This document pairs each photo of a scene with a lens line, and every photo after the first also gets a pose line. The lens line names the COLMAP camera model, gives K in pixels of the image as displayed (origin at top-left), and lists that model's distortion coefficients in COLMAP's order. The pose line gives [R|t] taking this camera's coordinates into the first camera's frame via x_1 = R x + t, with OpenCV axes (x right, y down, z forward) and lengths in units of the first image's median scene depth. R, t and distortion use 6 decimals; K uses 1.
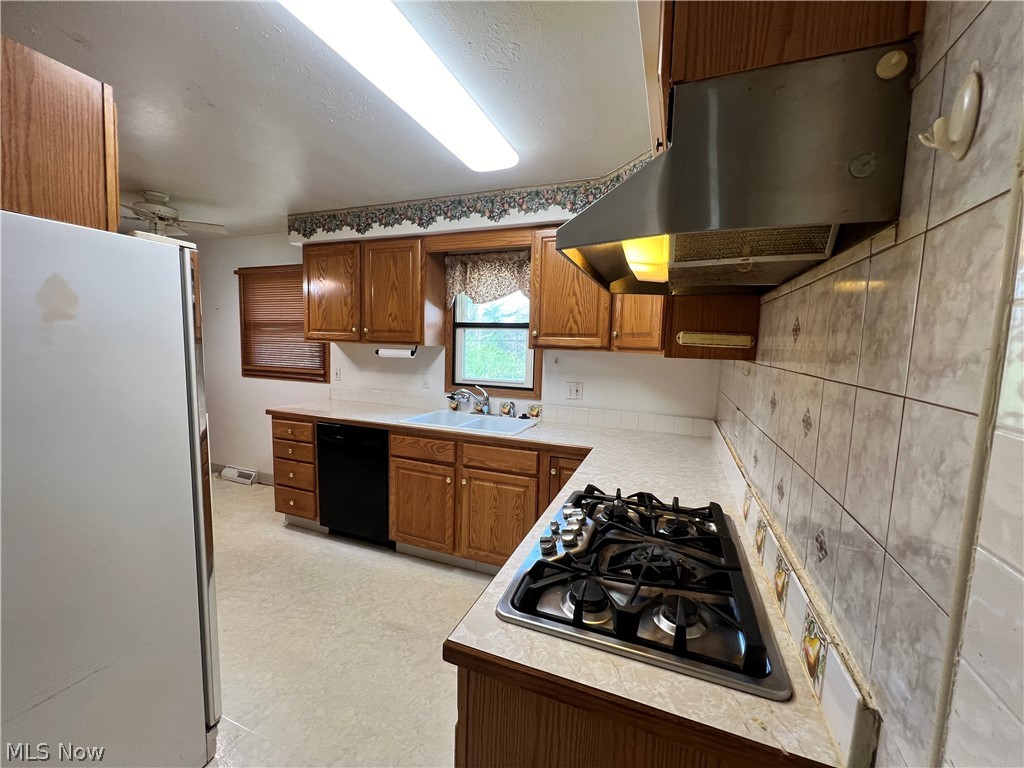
lens RADIAL K [[410.6, 0, 511.3], [0, 410.6, 382.8], [0, 0, 1]] dist [0.000903, -0.000021]
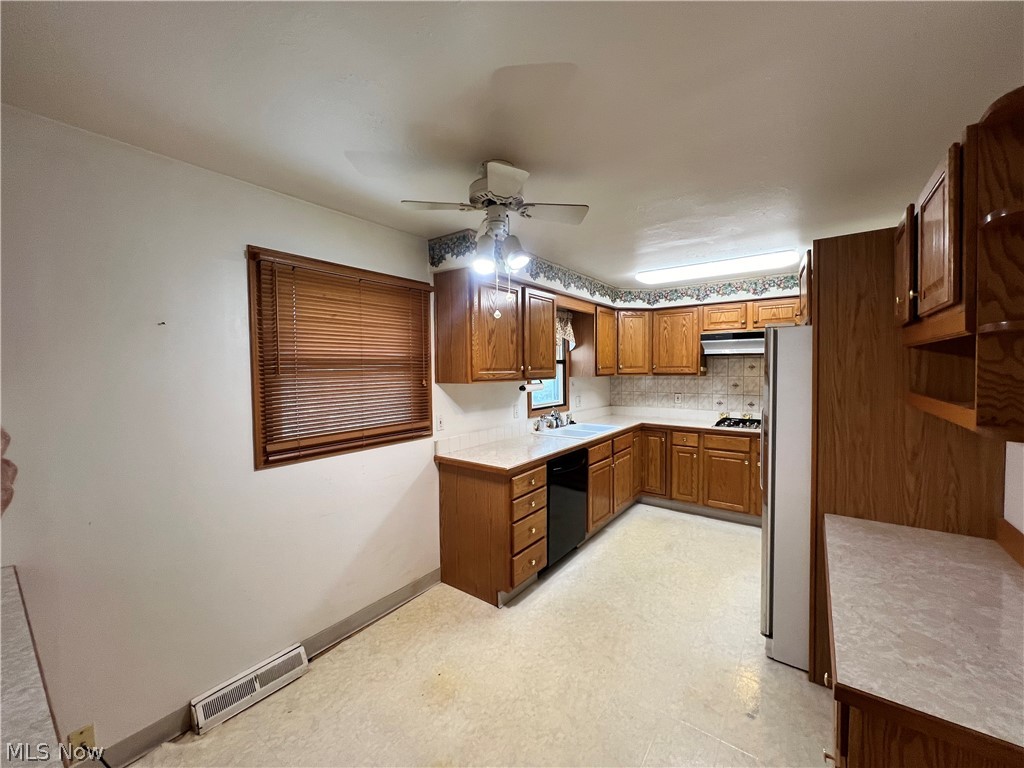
lens RADIAL K [[409.3, 0, 511.1], [0, 409.3, 382.6], [0, 0, 1]] dist [-0.001691, 0.000166]
pose [[0.257834, -0.063758, 0.964083, -1.197201], [0.111926, 0.993074, 0.035742, -0.115970], [-0.959684, 0.098690, 0.263184, 0.669642]]
